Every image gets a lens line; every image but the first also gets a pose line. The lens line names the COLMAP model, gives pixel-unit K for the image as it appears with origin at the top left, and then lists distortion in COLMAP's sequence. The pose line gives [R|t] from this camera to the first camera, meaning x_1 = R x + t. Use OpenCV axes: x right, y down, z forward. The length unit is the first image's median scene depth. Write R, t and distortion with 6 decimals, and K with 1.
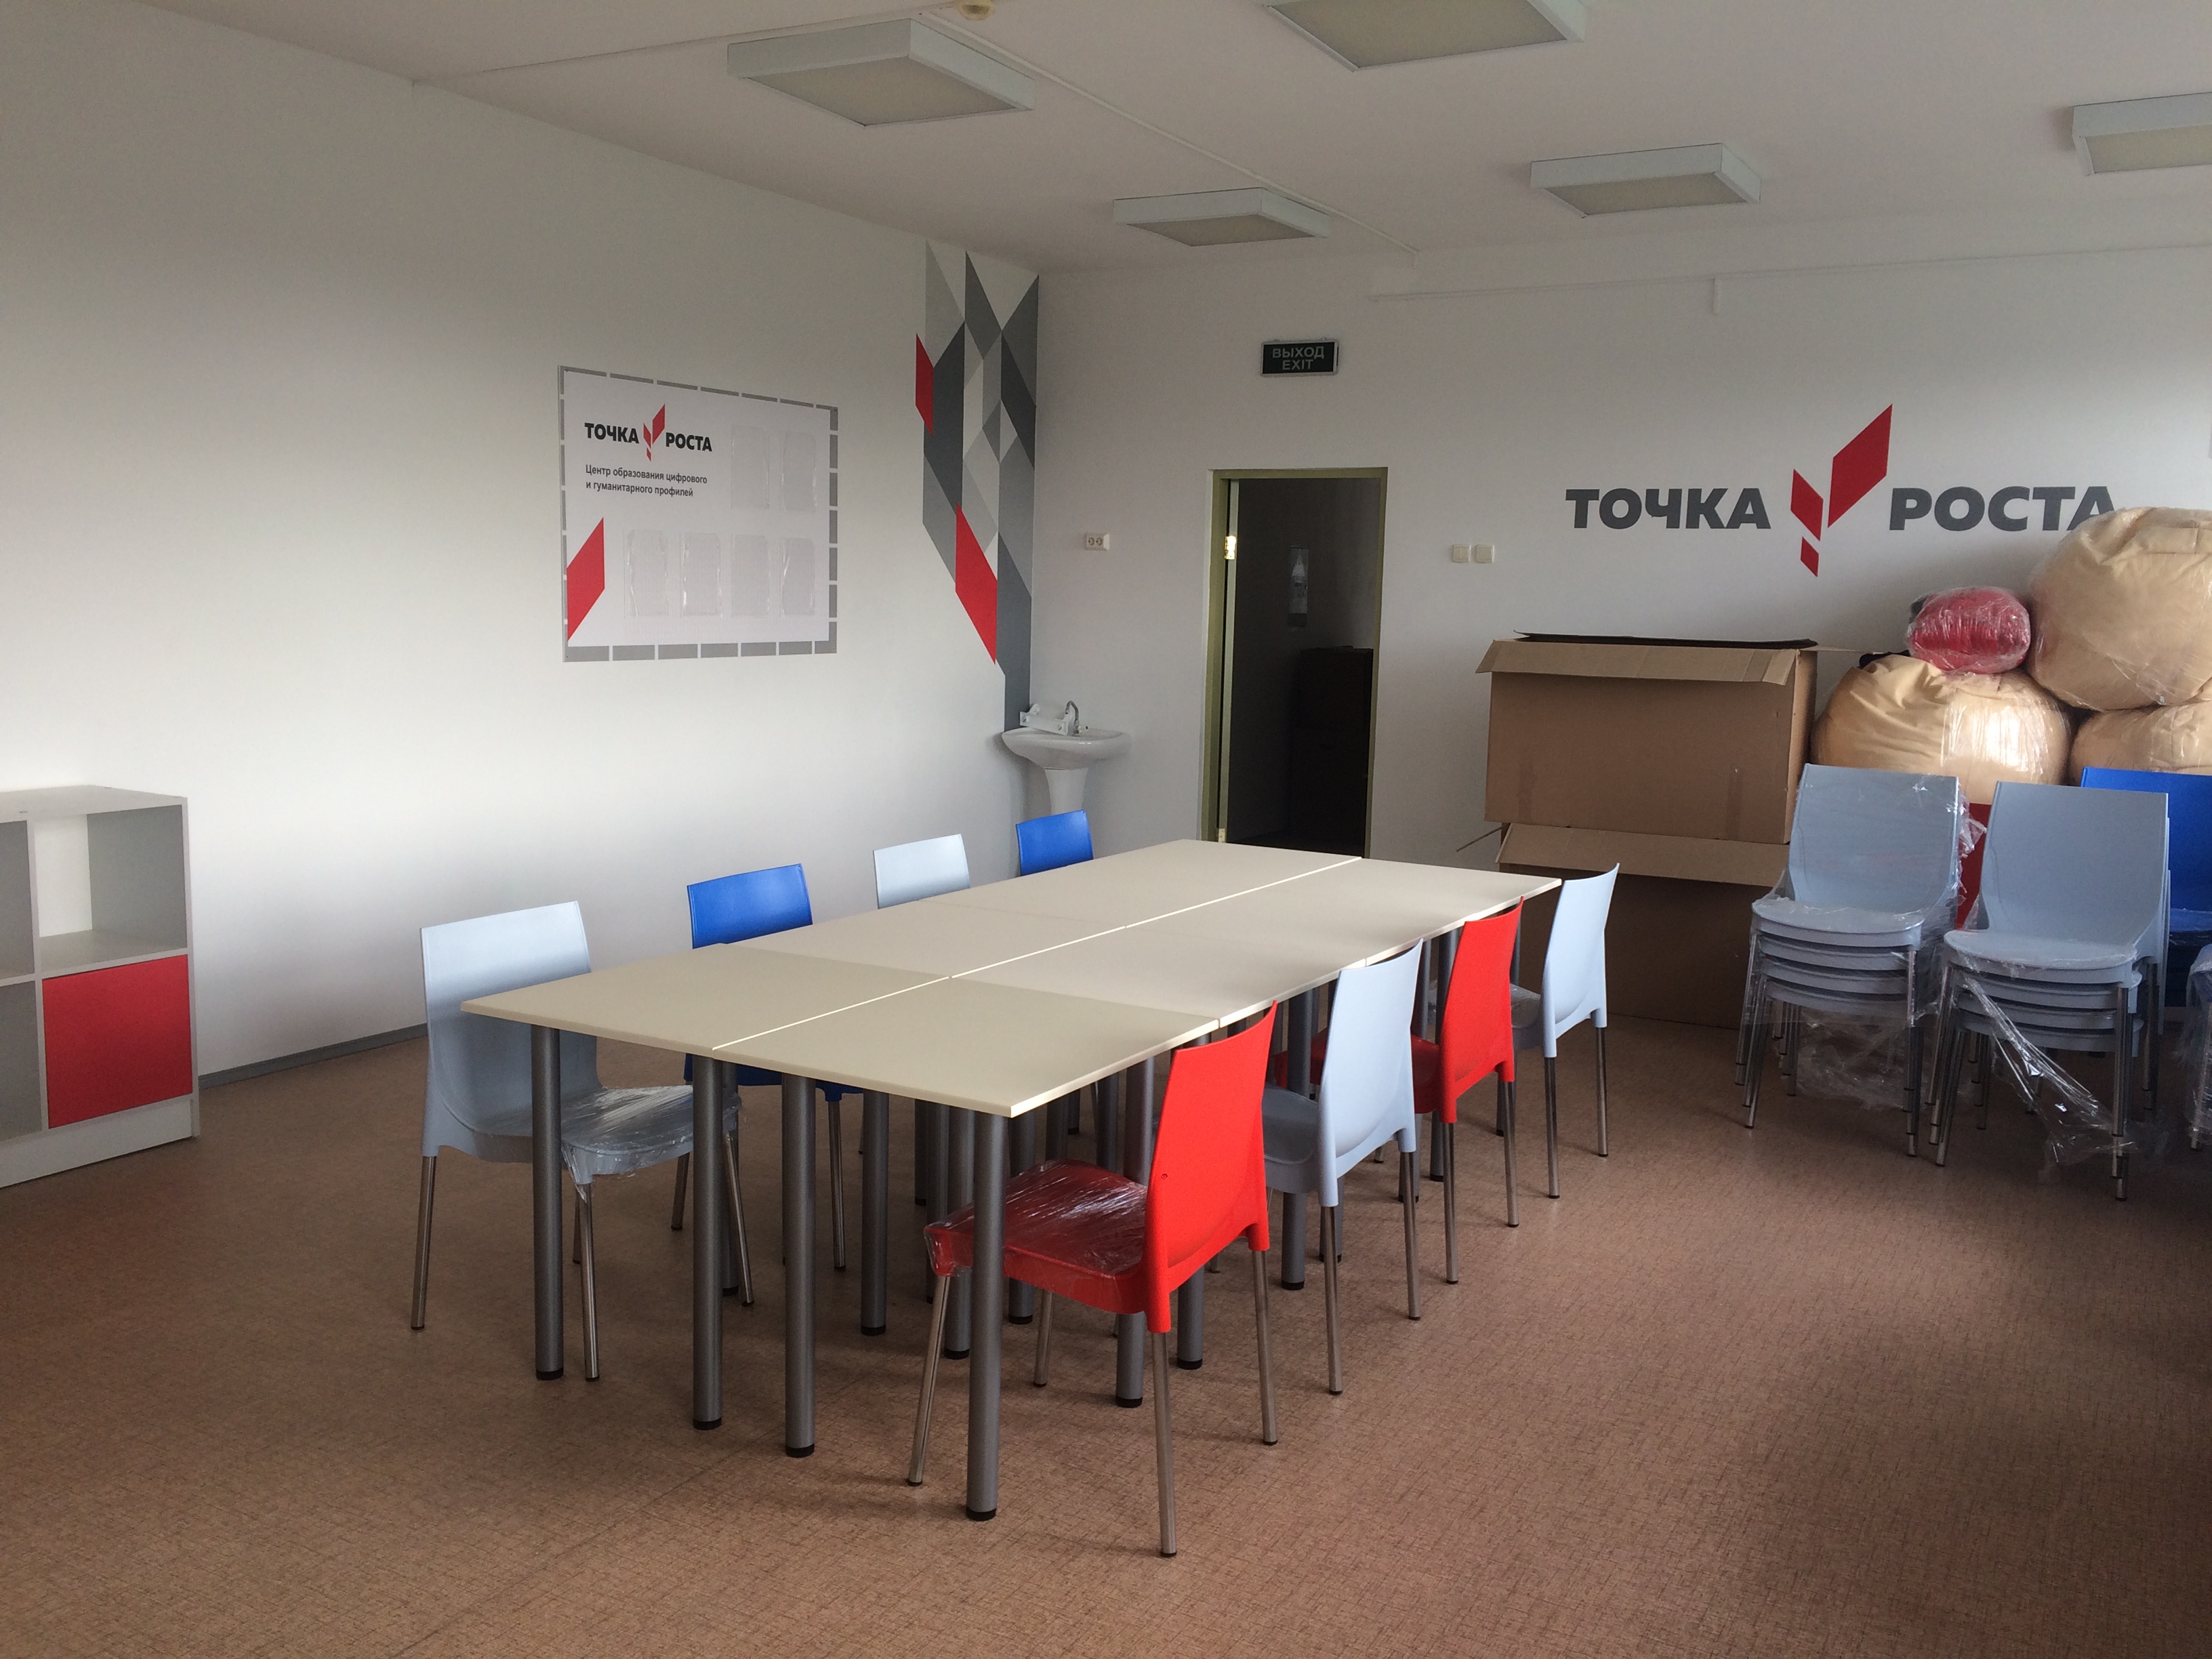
lens RADIAL K [[1912.6, 0, 1089.7], [0, 1912.6, 815.3], [0, 0, 1]] dist [0.097486, -0.101358]
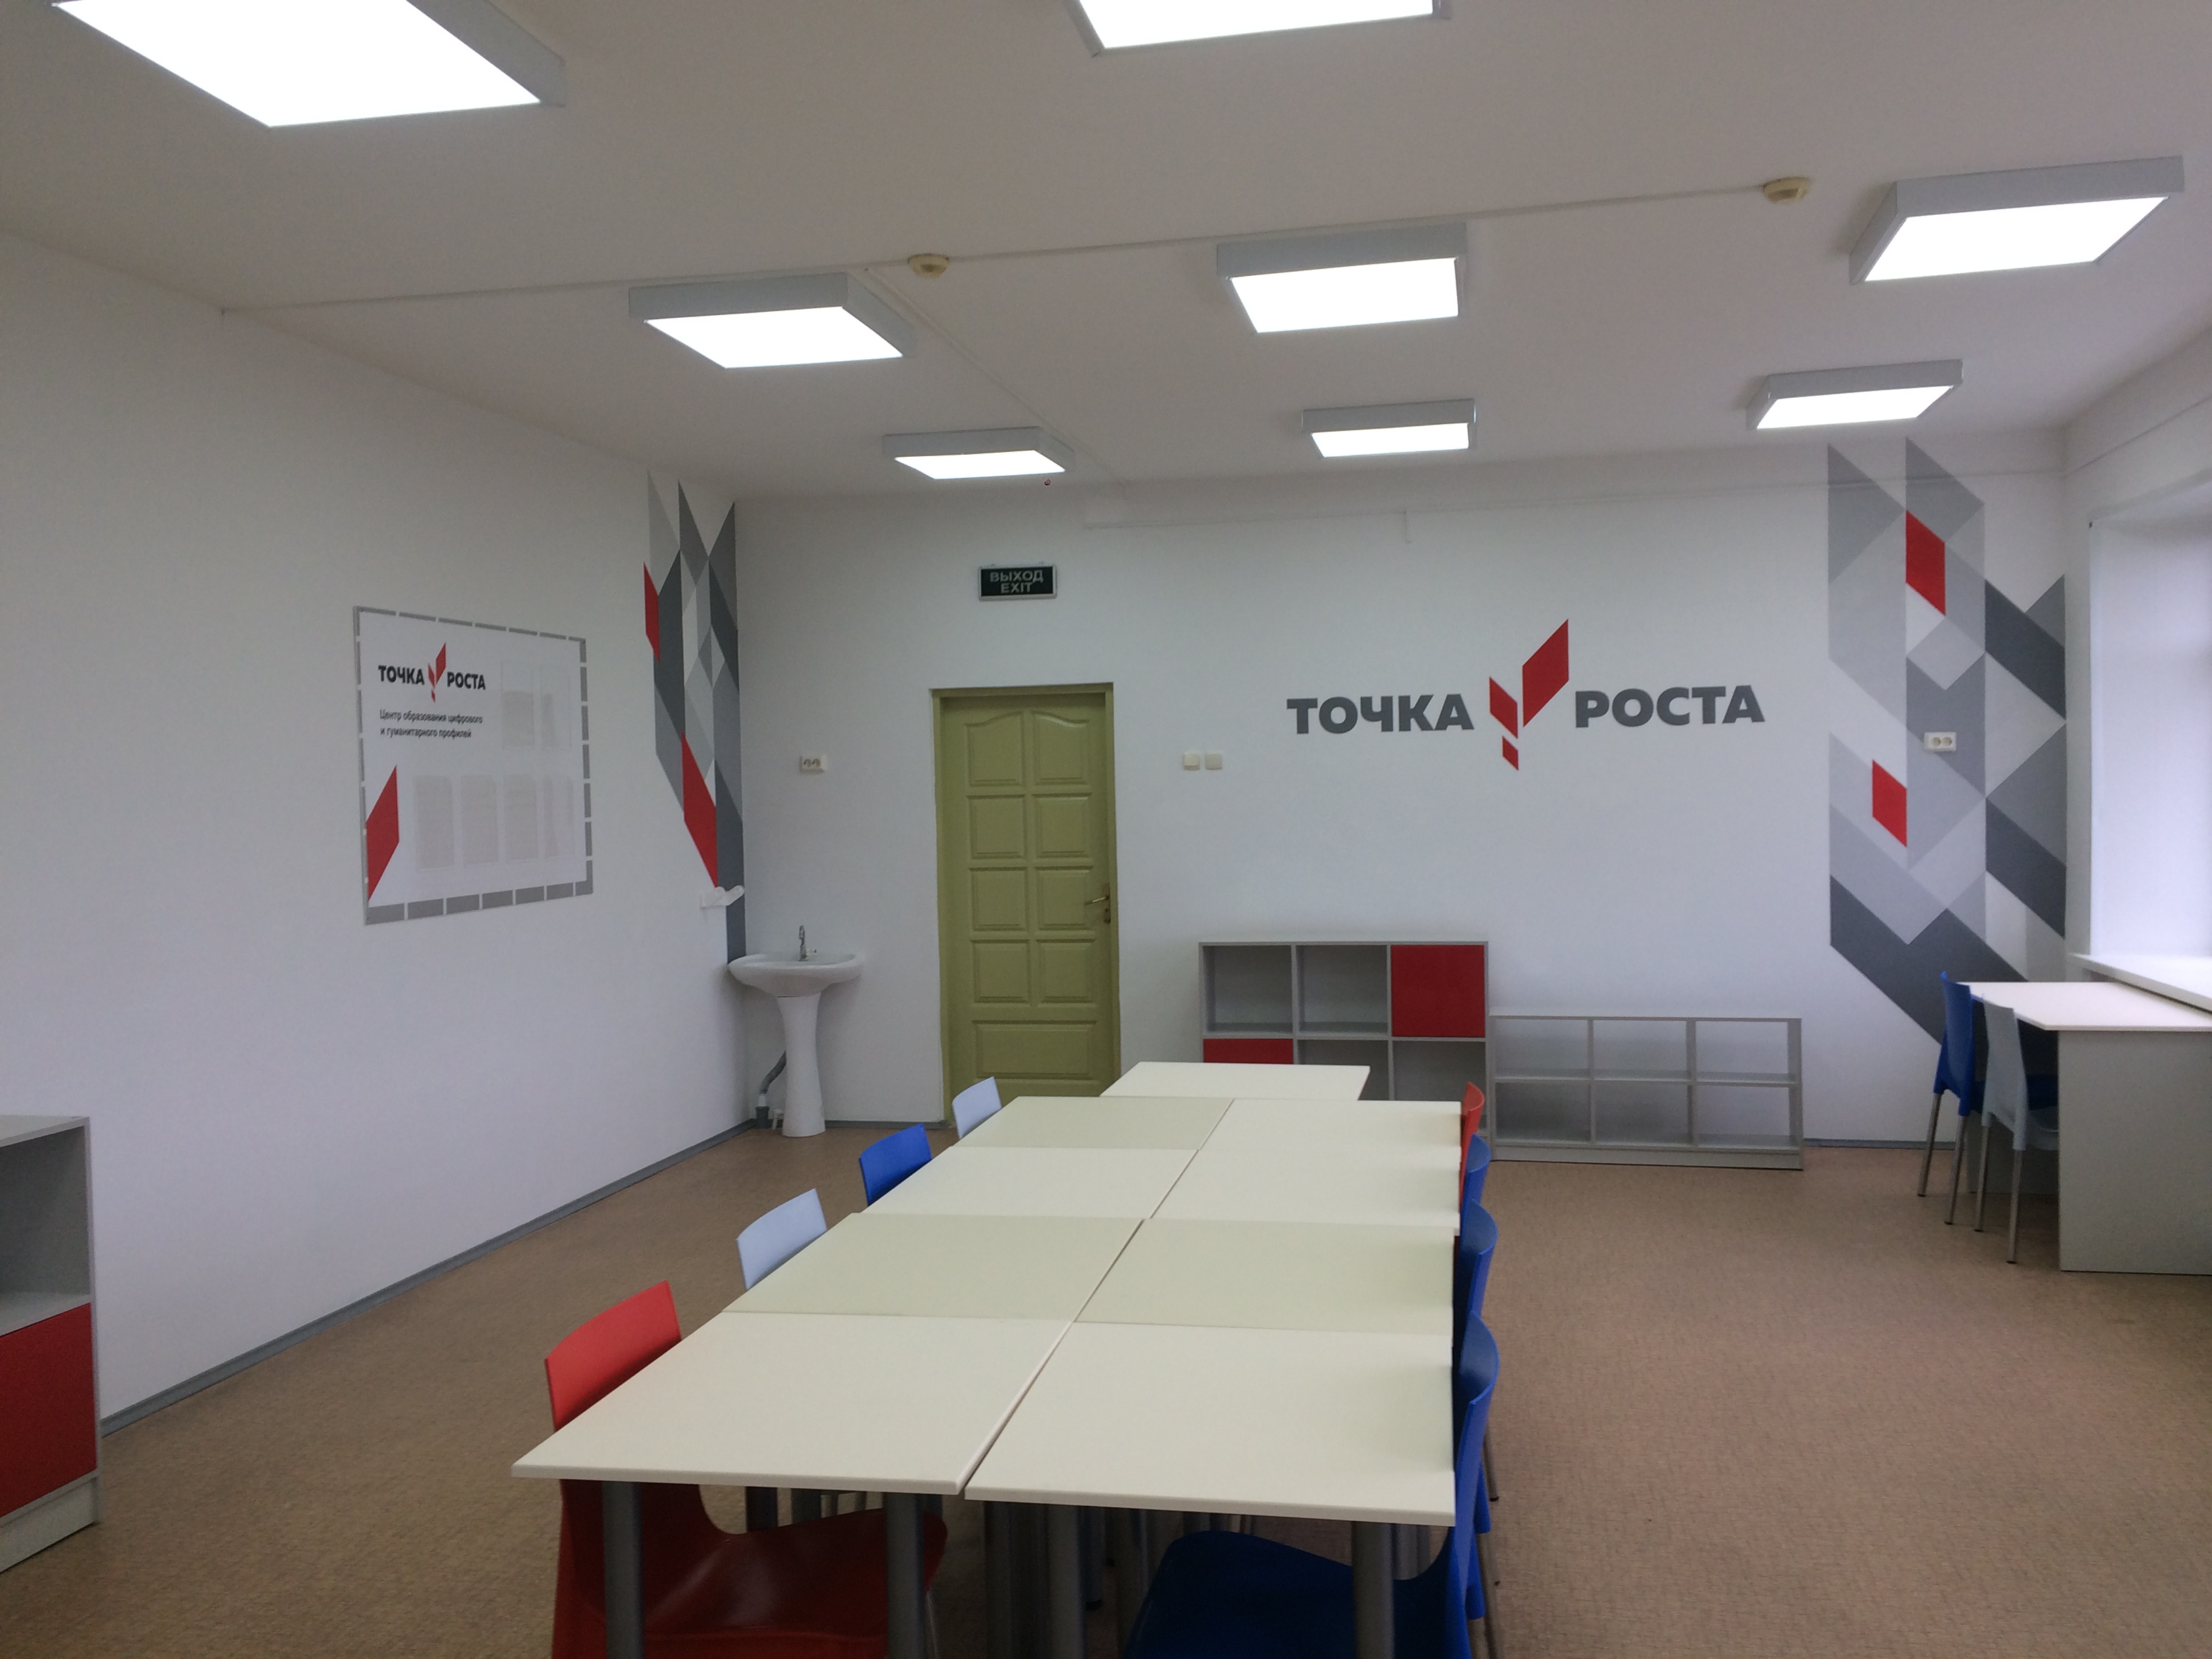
lens RADIAL K [[1912.6, 0, 1091.3], [0, 1912.6, 814.0], [0, 0, 1]] dist [0.097486, -0.101358]
pose [[0.949289, -0.052049, 0.310065, -0.212727], [0.083839, 0.992398, -0.090093, -0.019141], [-0.303019, 0.111520, 0.946437, 0.025243]]
